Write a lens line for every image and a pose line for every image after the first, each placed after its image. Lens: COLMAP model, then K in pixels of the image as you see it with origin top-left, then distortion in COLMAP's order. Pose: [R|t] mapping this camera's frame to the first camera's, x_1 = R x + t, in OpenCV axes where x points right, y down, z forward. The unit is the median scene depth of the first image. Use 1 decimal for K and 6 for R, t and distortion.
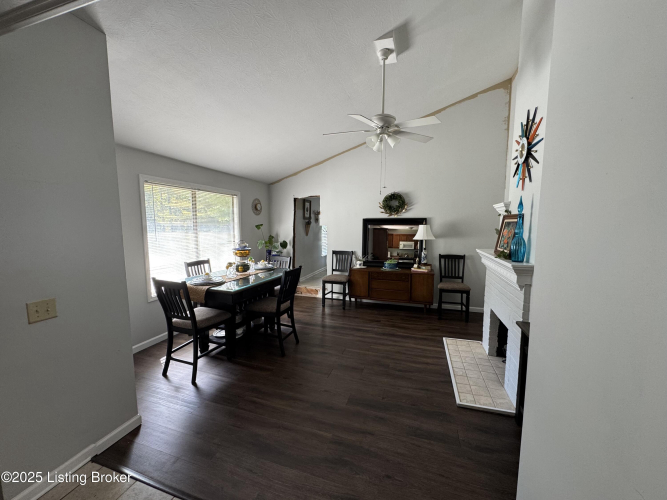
lens RADIAL K [[266.3, 0, 333.0], [0, 266.3, 248.8], [0, 0, 1]] dist [-0.002490, 0.000707]
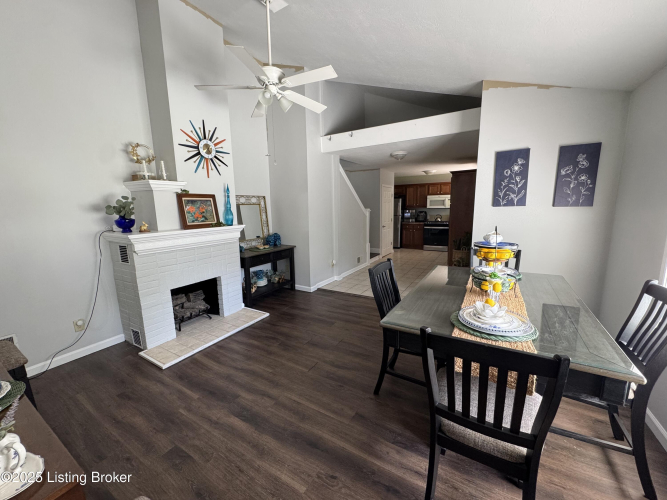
lens RADIAL K [[266.3, 0, 334.4], [0, 266.3, 249.9], [0, 0, 1]] dist [-0.002490, 0.000707]
pose [[-0.976446, -0.012864, 0.215379, -0.116637], [0.043959, 0.965423, 0.256954, -0.085323], [-0.211238, 0.260369, -0.942118, 1.048732]]
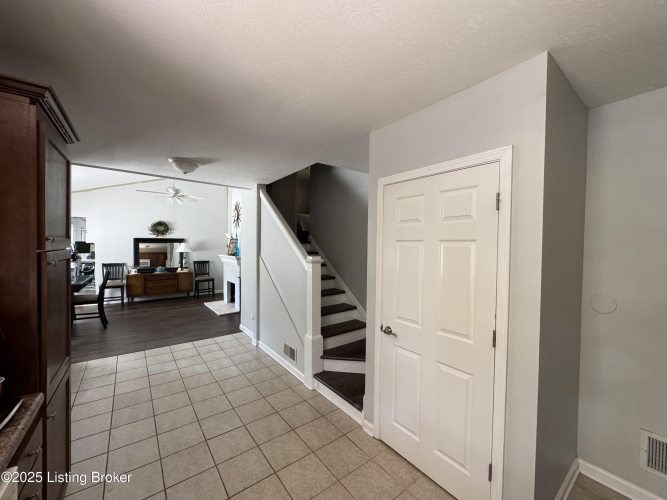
lens RADIAL K [[266.3, 0, 332.0], [0, 266.3, 248.3], [0, 0, 1]] dist [-0.002490, 0.000707]
pose [[0.572110, -0.007537, 0.820142, -0.487468], [0.070236, 0.996735, -0.039835, 0.072669], [-0.817164, 0.080394, 0.570771, -0.676763]]
